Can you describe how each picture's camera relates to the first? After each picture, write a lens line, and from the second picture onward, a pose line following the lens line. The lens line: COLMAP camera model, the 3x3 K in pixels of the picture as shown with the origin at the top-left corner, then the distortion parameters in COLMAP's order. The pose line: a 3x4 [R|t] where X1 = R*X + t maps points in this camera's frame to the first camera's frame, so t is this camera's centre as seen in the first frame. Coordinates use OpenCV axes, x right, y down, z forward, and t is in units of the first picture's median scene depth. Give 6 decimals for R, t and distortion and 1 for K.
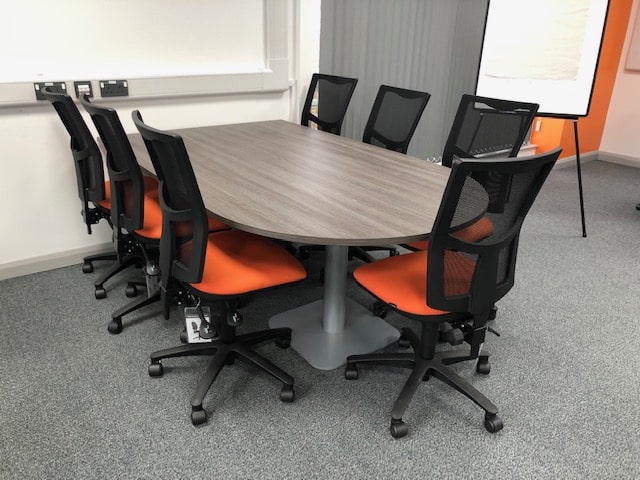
lens RADIAL K [[520.6, 0, 320.0], [0, 520.6, 240.0], [0, 0, 1]] dist [0.008430, -0.001580]
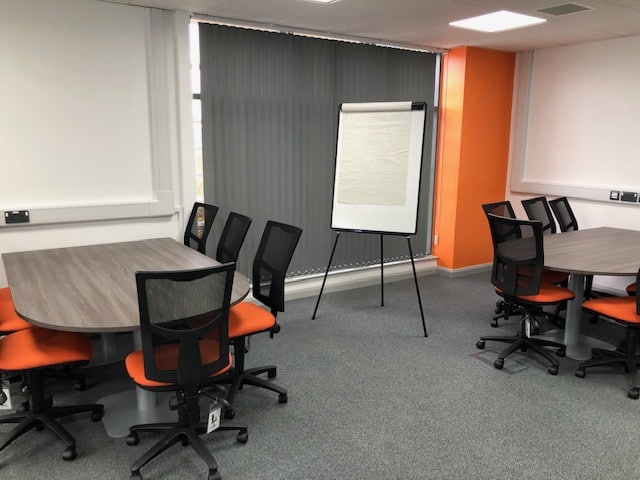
lens RADIAL K [[520.6, 0, 320.0], [0, 520.6, 240.0], [0, 0, 1]] dist [0.008430, -0.001580]
pose [[0.998330, -0.004777, -0.057574, 0.372728], [-0.007218, 0.978454, -0.206339, 0.026319], [0.057319, 0.206410, 0.976785, -0.190168]]
